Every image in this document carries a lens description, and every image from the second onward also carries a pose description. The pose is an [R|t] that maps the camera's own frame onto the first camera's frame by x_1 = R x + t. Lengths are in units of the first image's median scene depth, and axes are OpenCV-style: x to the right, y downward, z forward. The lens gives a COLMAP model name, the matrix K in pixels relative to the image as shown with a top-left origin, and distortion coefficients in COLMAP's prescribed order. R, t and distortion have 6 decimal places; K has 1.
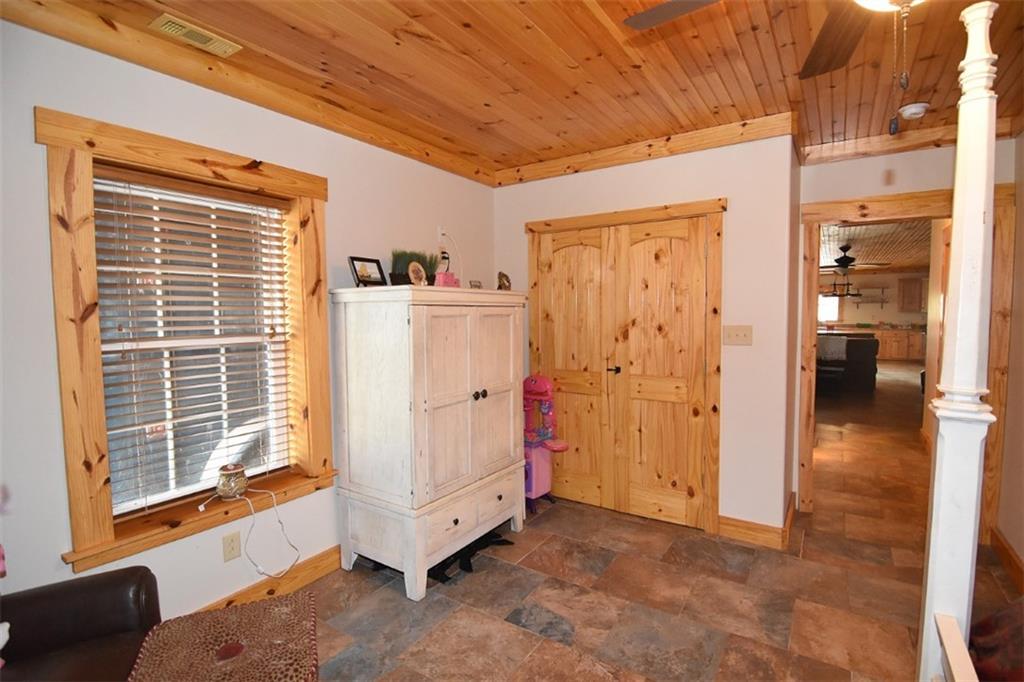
lens RADIAL K [[489.9, 0, 509.8], [0, 489.9, 343.0], [0, 0, 1]] dist [-0.009008, -0.008565]
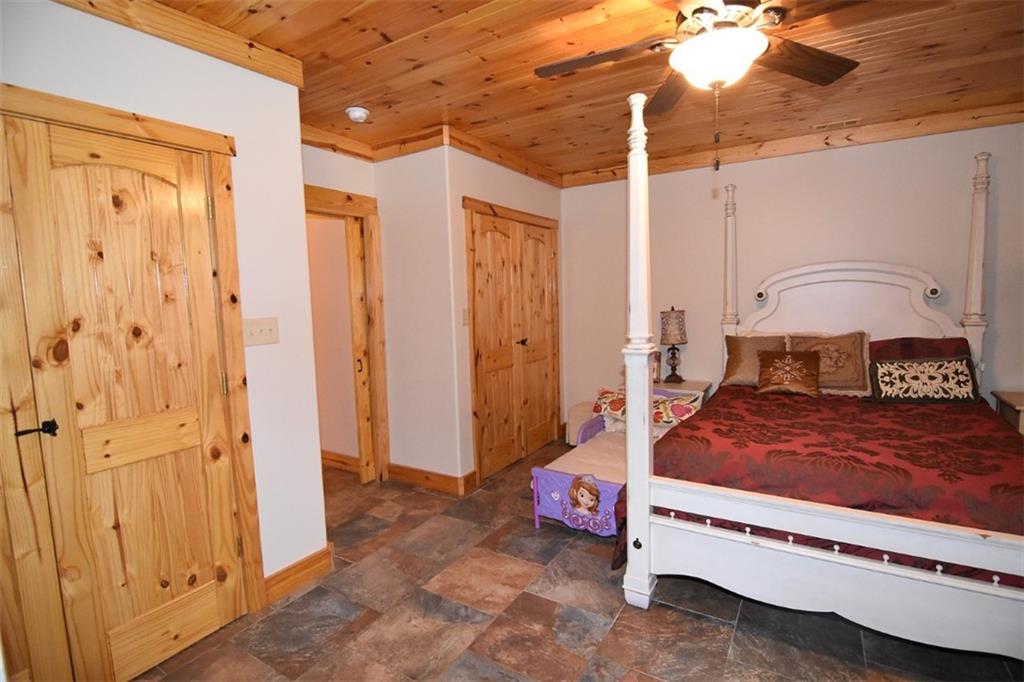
lens RADIAL K [[489.9, 0, 519.1], [0, 489.9, 341.2], [0, 0, 1]] dist [-0.009008, -0.008565]
pose [[-0.042648, -0.085128, 0.995457, -0.280906], [0.089755, 0.992008, 0.088678, -0.030739], [-0.995050, 0.093129, -0.034667, 0.609599]]
